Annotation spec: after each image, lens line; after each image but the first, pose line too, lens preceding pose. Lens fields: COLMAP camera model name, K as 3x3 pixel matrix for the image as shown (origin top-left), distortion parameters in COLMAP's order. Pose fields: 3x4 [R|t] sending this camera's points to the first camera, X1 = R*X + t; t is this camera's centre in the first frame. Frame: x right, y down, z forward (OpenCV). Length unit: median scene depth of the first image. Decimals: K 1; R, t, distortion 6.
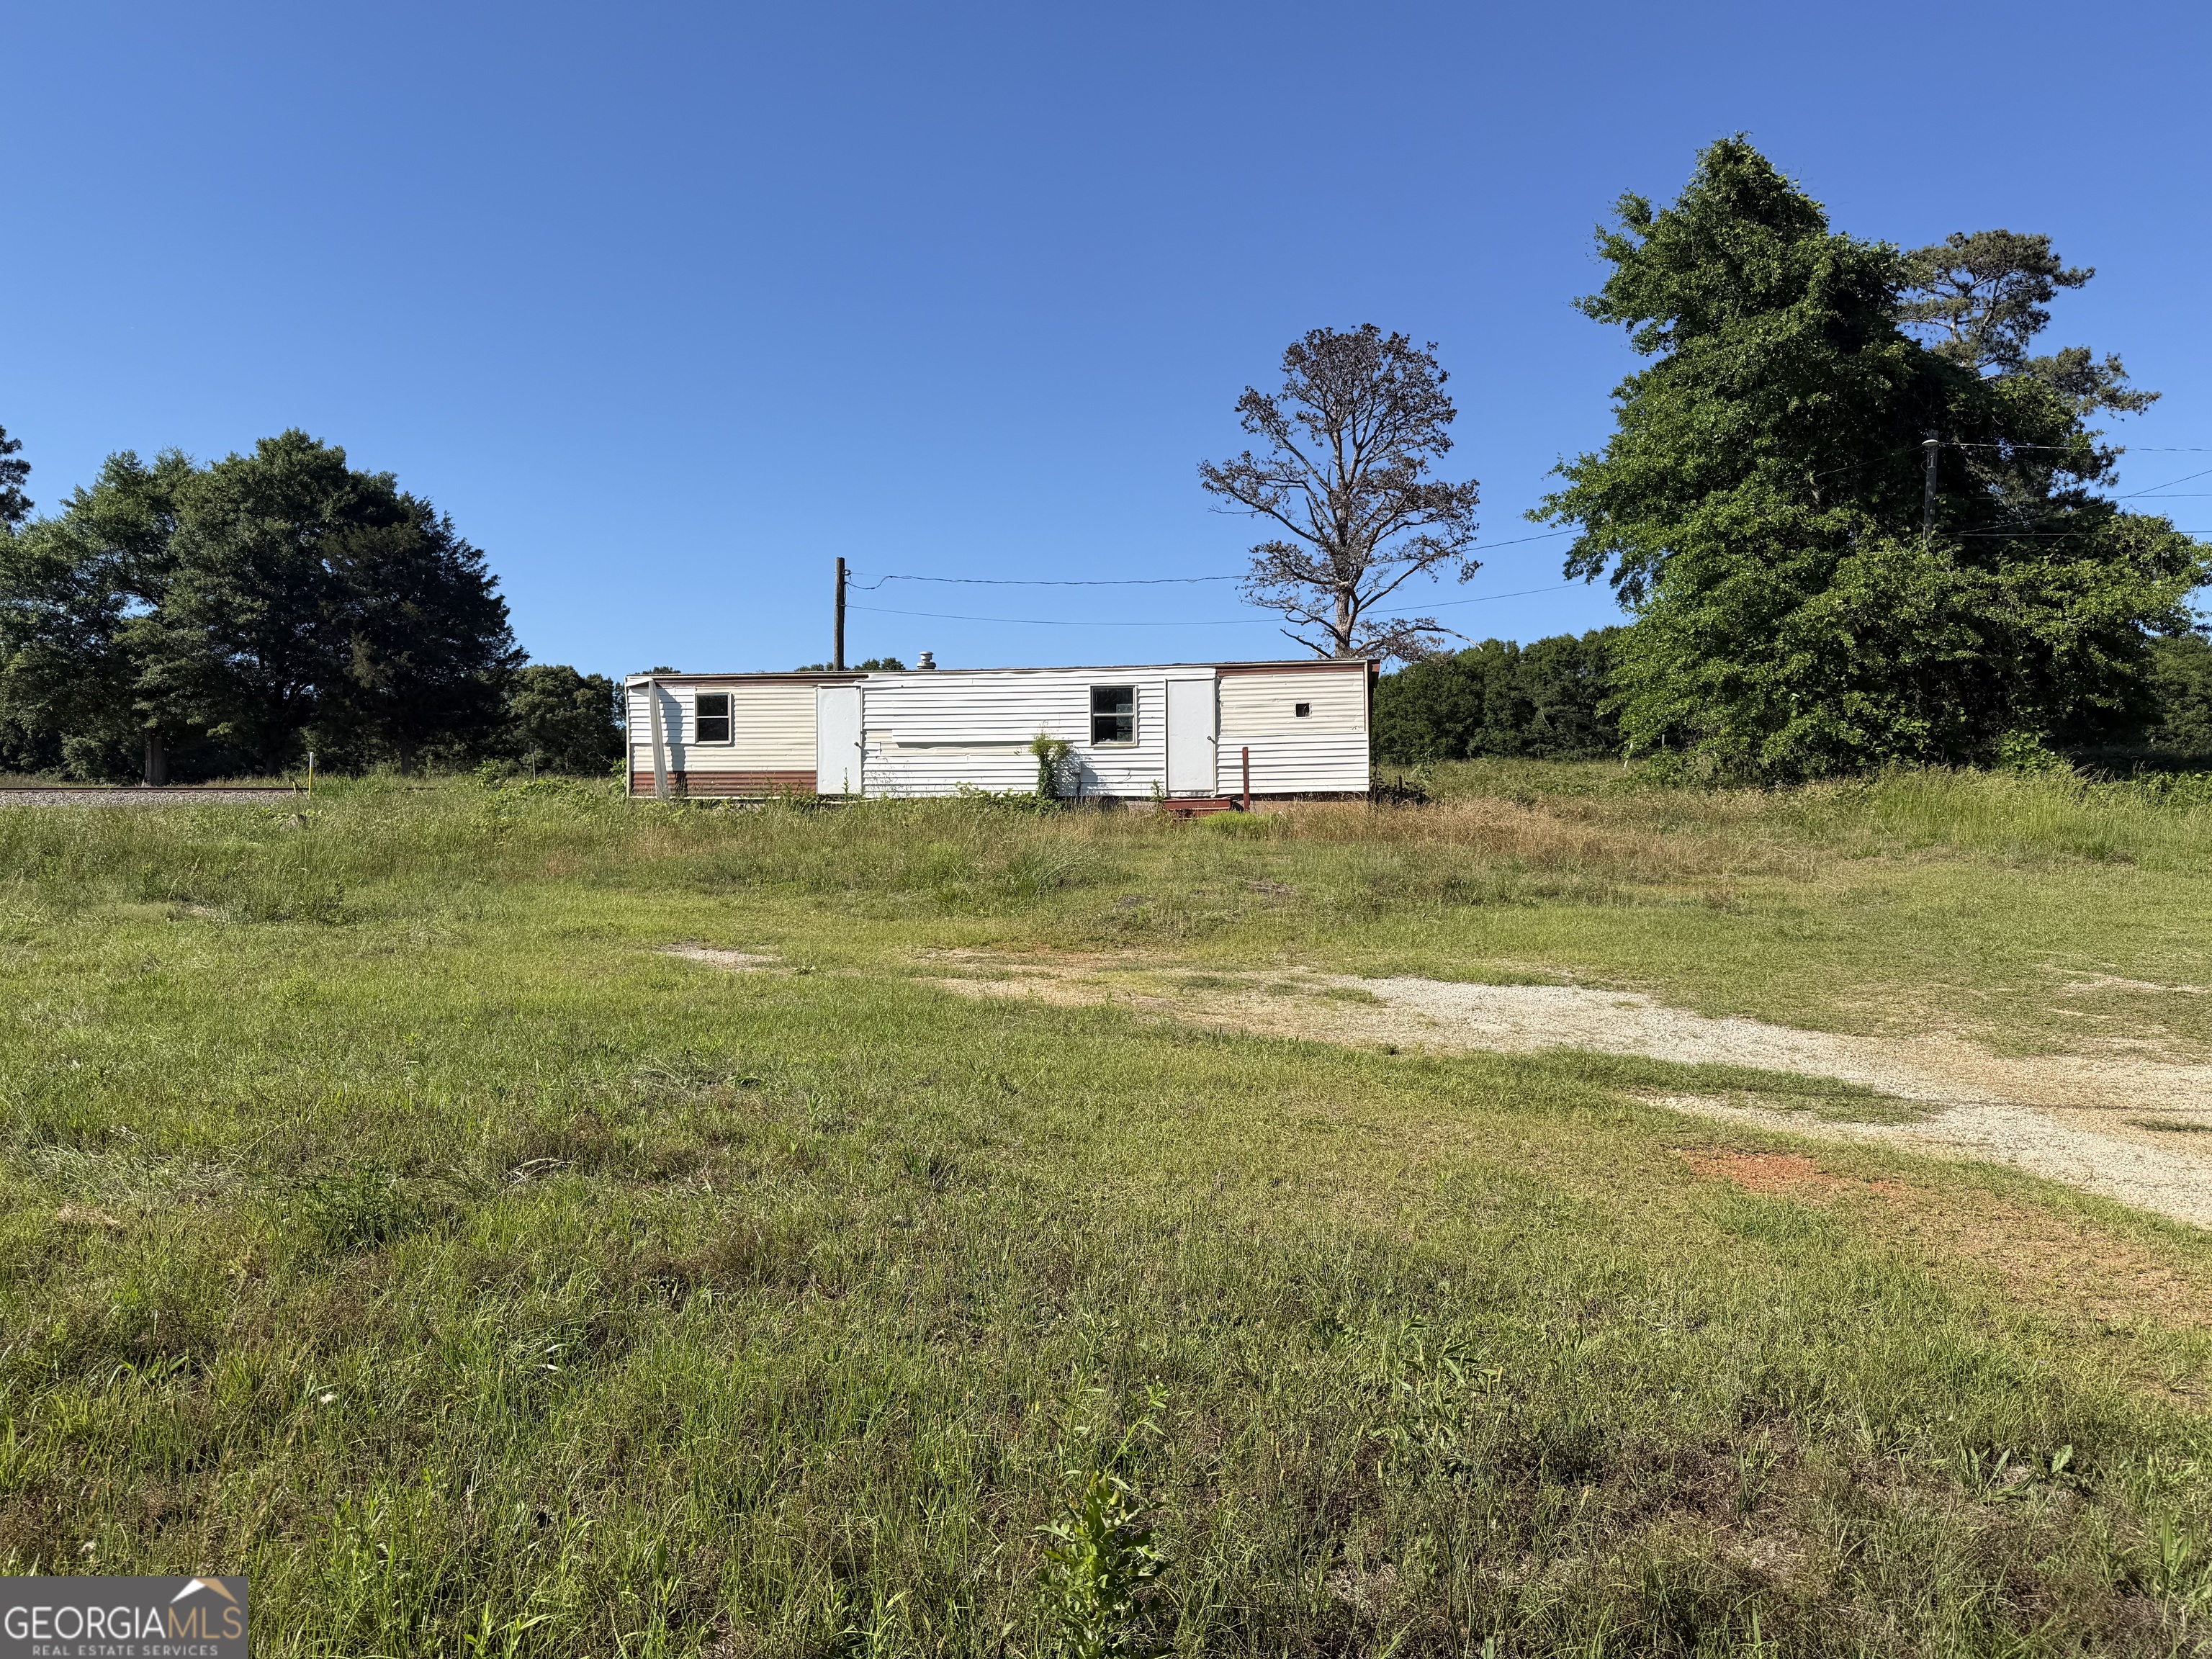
lens RADIAL K [[1544.5, 0, 1107.5], [0, 1544.5, 837.4], [0, 0, 1]] dist [0.021214, -0.008384]
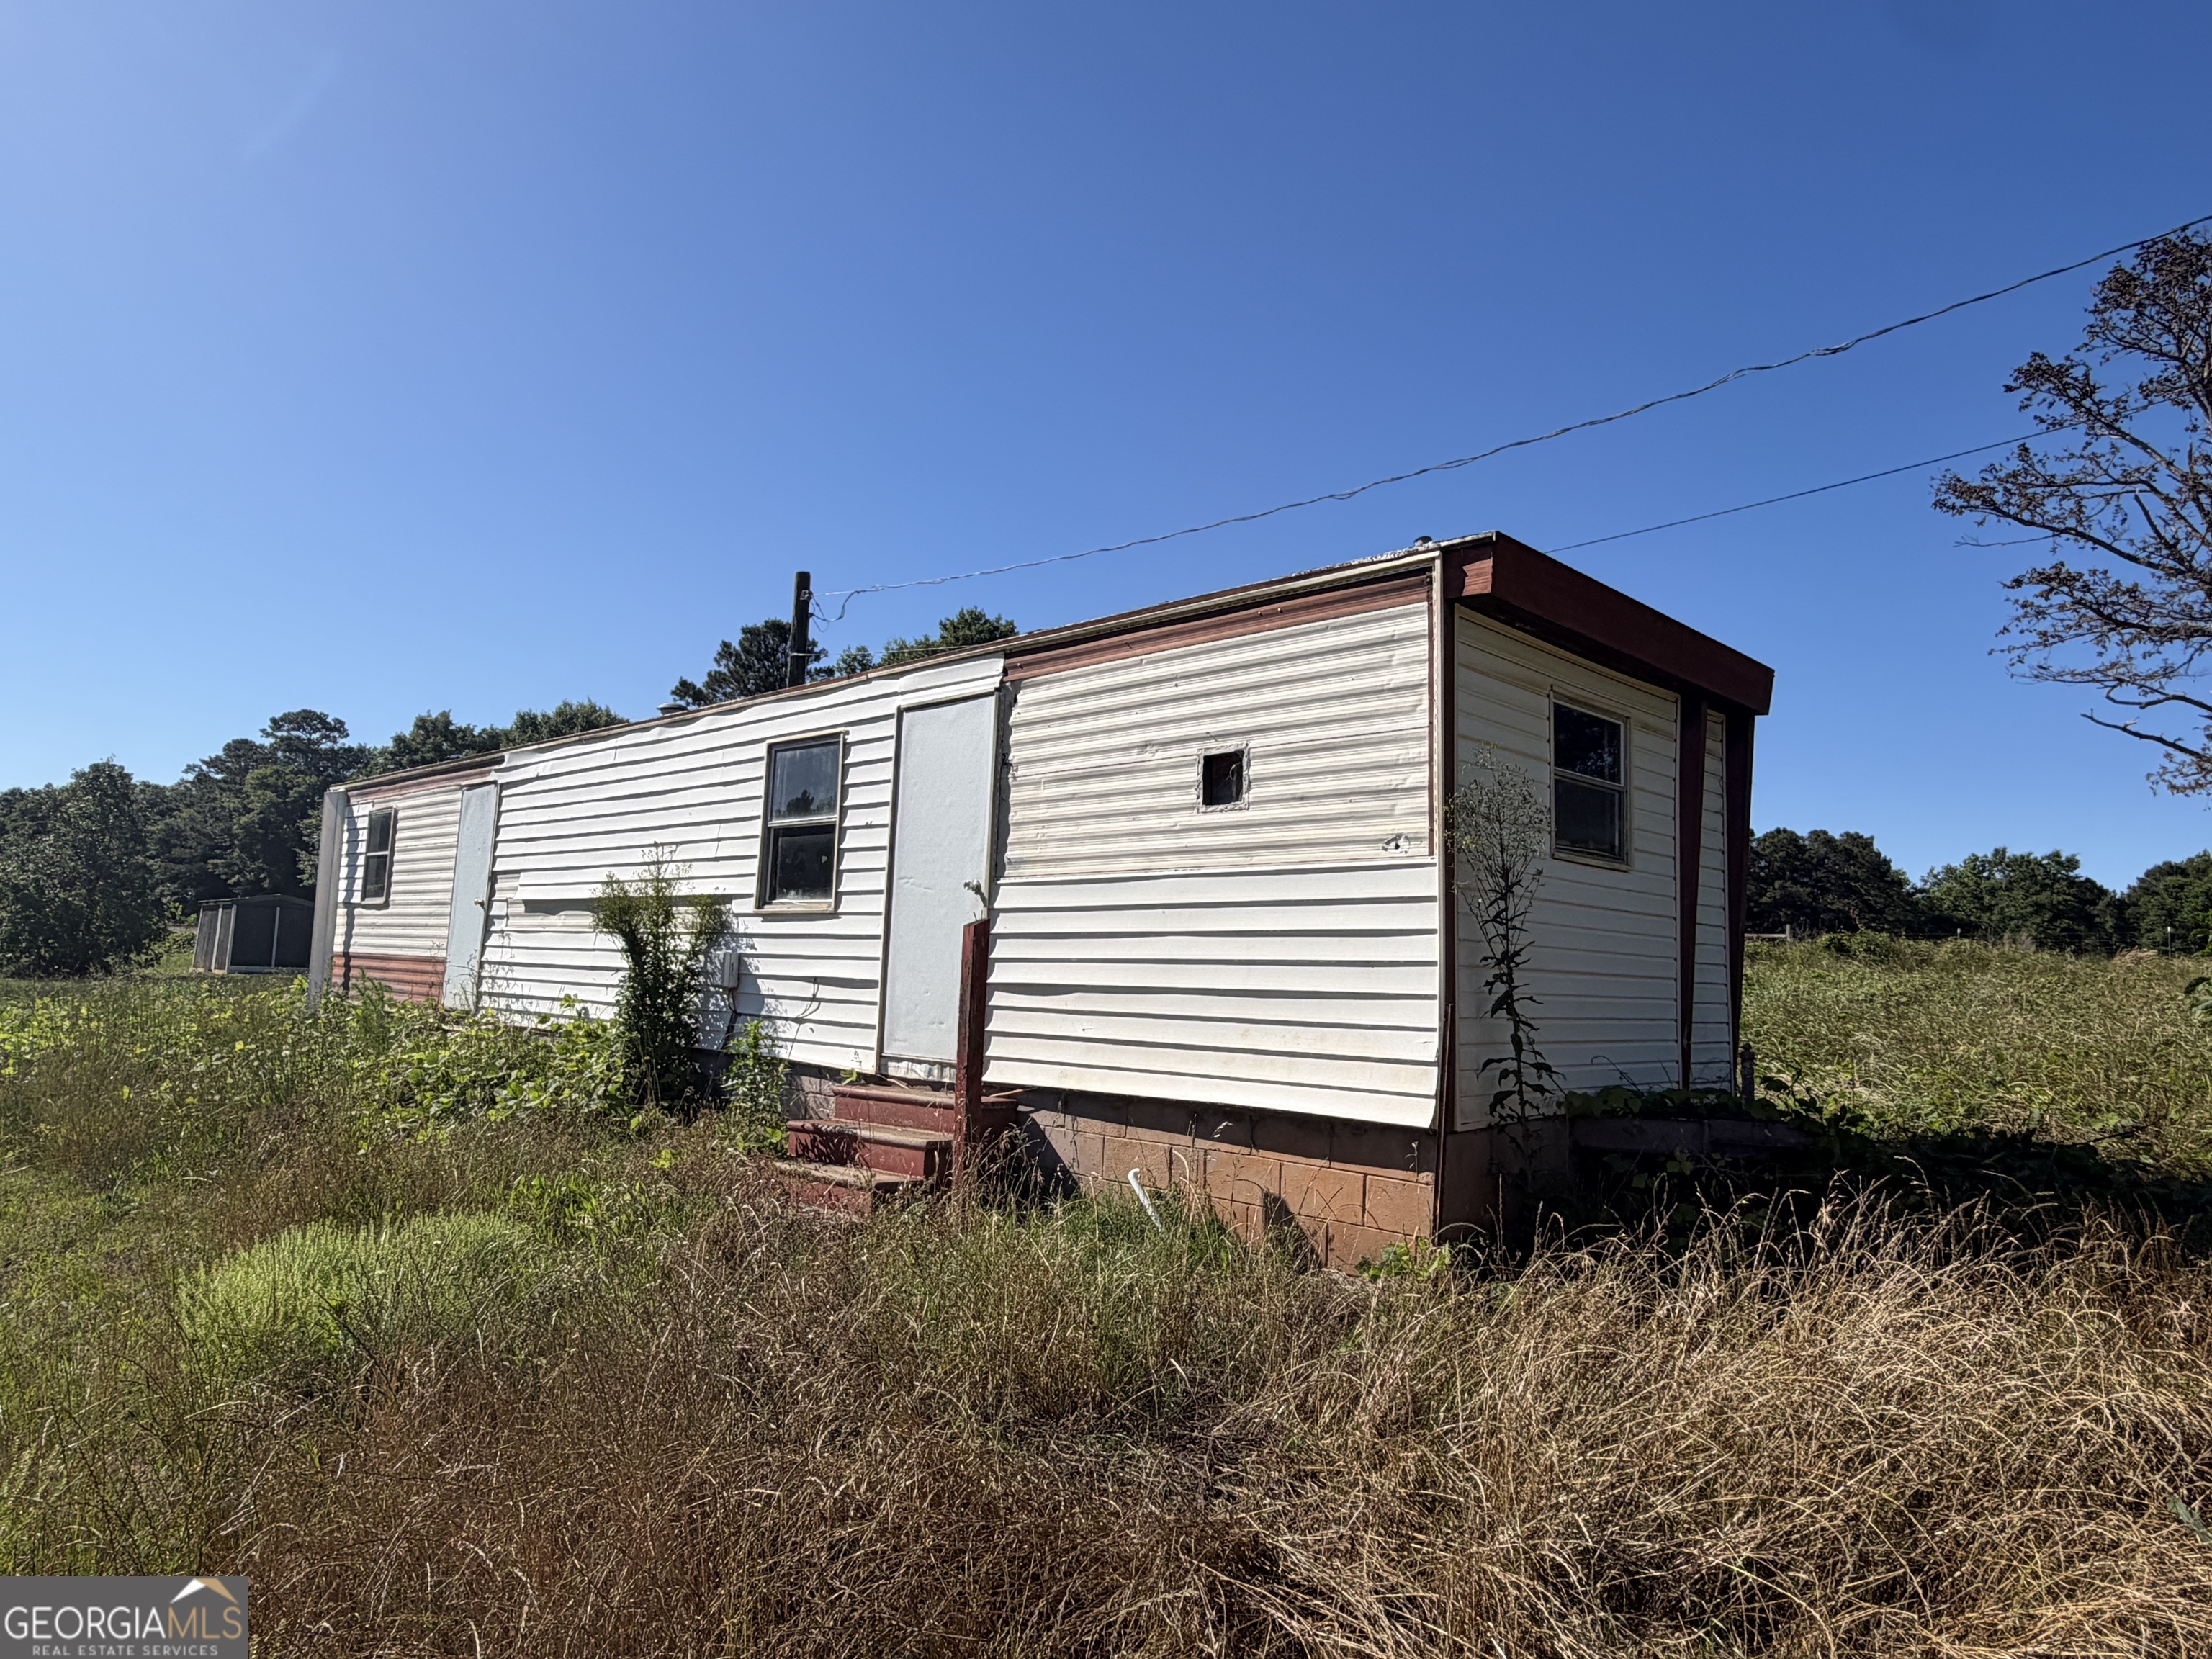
lens RADIAL K [[1374.2, 0, 1115.6], [0, 1374.2, 823.4], [0, 0, 1]] dist [0.001136, -0.004817]
pose [[0.816857, -0.030446, -0.576036, 0.228955], [-0.038890, 0.993427, -0.107655, -0.046497], [0.575527, 0.110341, 0.810304, 0.756763]]
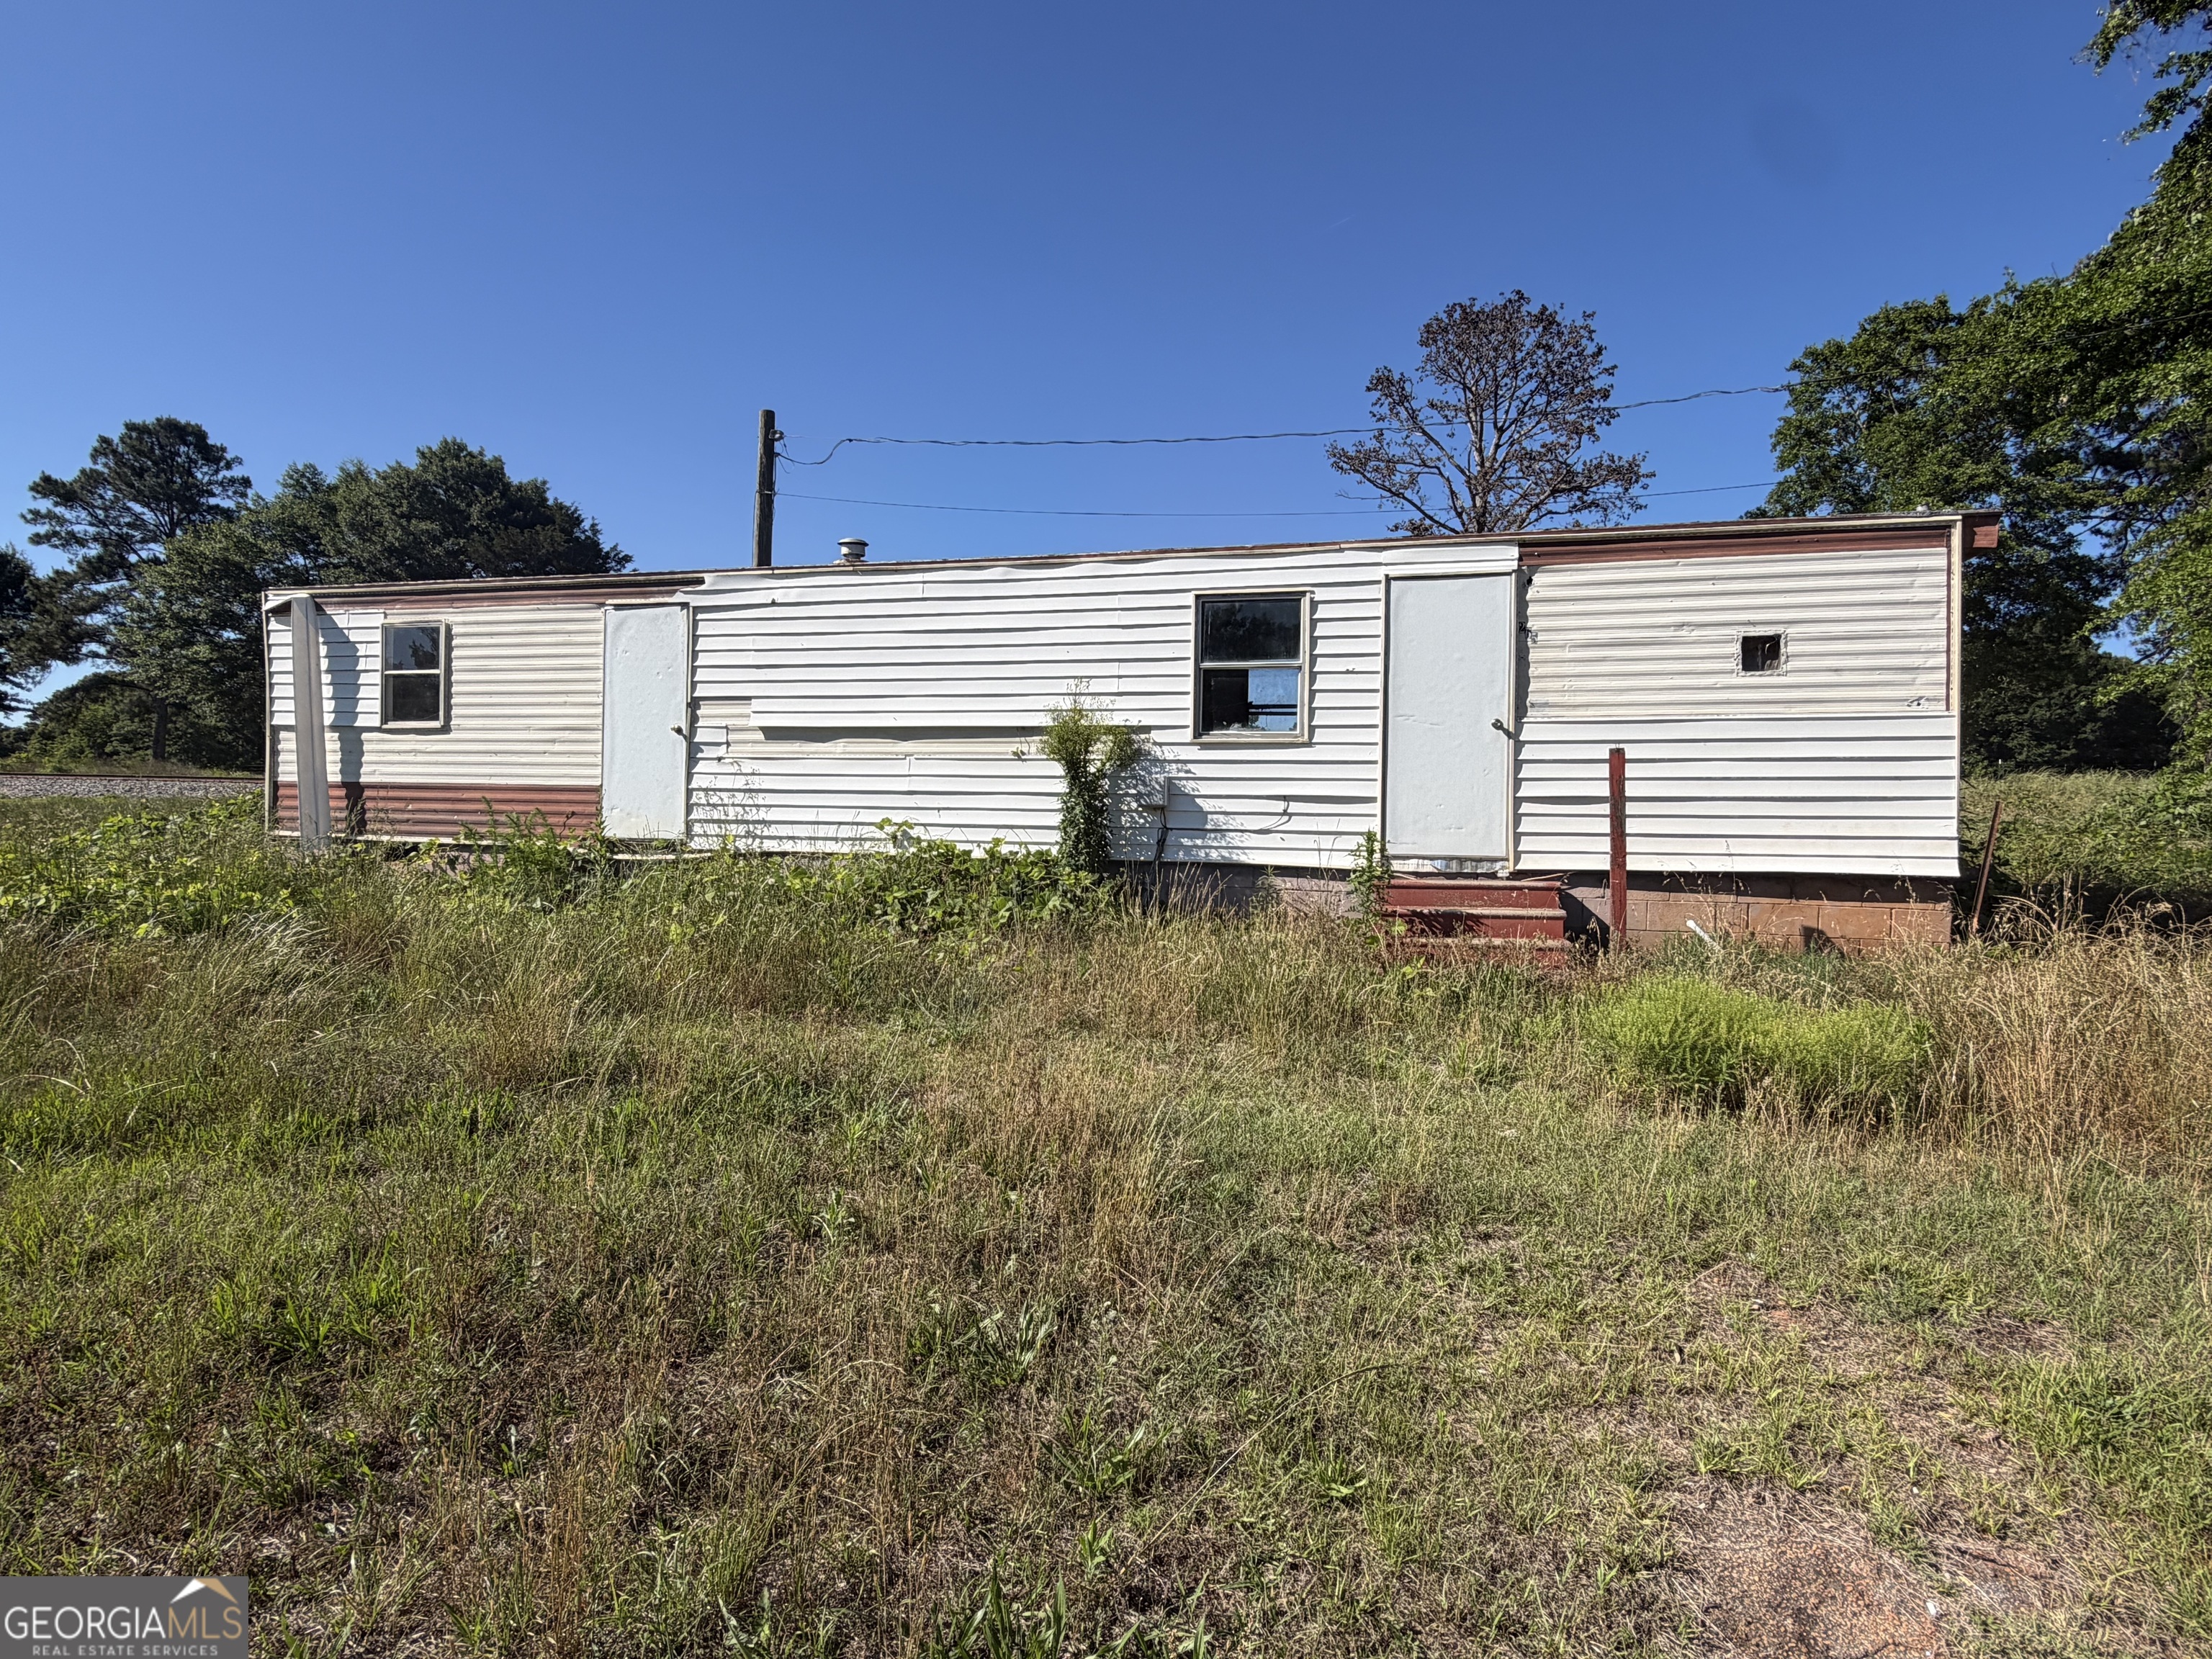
lens RADIAL K [[1132.8, 0, 1103.7], [0, 1132.8, 827.7], [0, 0, 1]] dist [-0.002302, 0.002472]
pose [[0.994883, 0.021265, -0.098775, -0.004087], [-0.020287, 0.999735, 0.010893, -0.037227], [0.098980, -0.008833, 0.995050, 0.667732]]
